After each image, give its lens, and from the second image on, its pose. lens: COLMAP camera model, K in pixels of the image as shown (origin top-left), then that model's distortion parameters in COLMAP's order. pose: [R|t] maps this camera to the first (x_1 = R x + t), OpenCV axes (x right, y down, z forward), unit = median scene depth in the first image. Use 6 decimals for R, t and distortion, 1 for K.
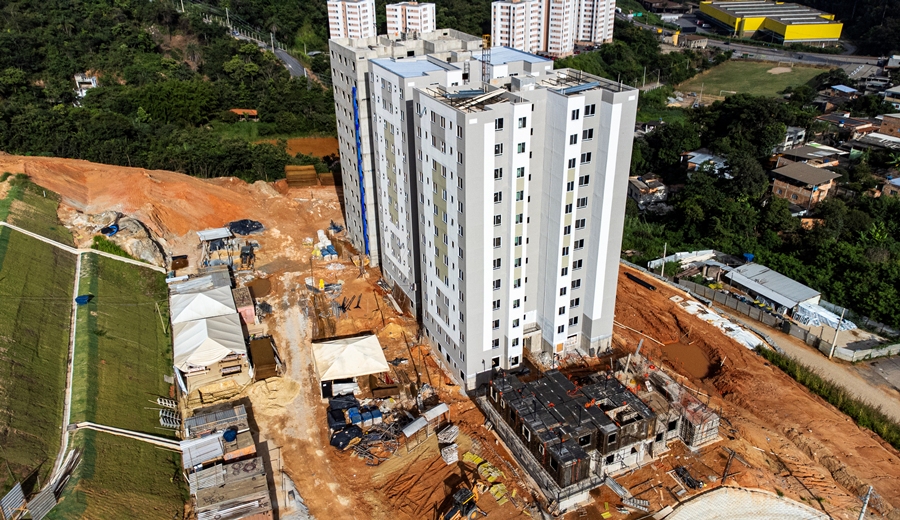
lens RADIAL K [[687.0, 0, 451.4], [0, 687.0, 257.8], [0, 0, 1]] dist [0.022123, 0.055749]
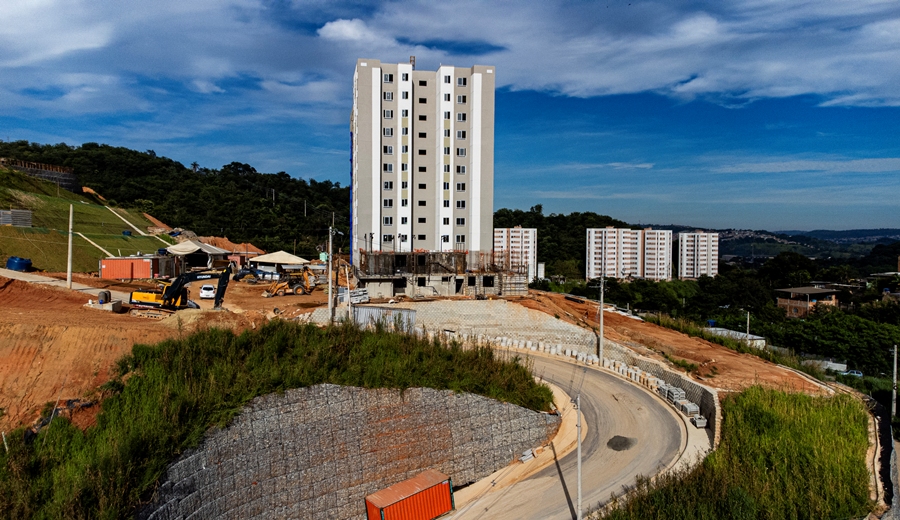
lens RADIAL K [[687.0, 0, 451.3], [0, 687.0, 252.8], [0, 0, 1]] dist [0.022123, 0.055749]
pose [[0.967785, 0.027817, -0.250235, 0.398755], [-0.132252, 0.901887, -0.411228, 0.505344], [0.214245, 0.431075, 0.876512, -0.071683]]
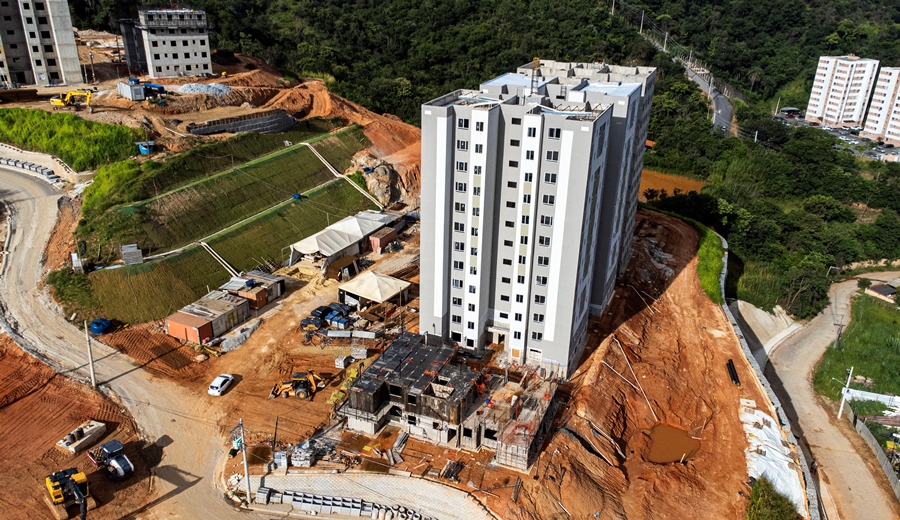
lens RADIAL K [[687.0, 0, 449.5], [0, 687.0, 258.0], [0, 0, 1]] dist [0.022123, 0.055749]
pose [[0.677452, 0.316828, -0.663836, 0.628377], [-0.359087, 0.930085, 0.077447, -0.042817], [0.641961, 0.185908, 0.743857, 0.102057]]
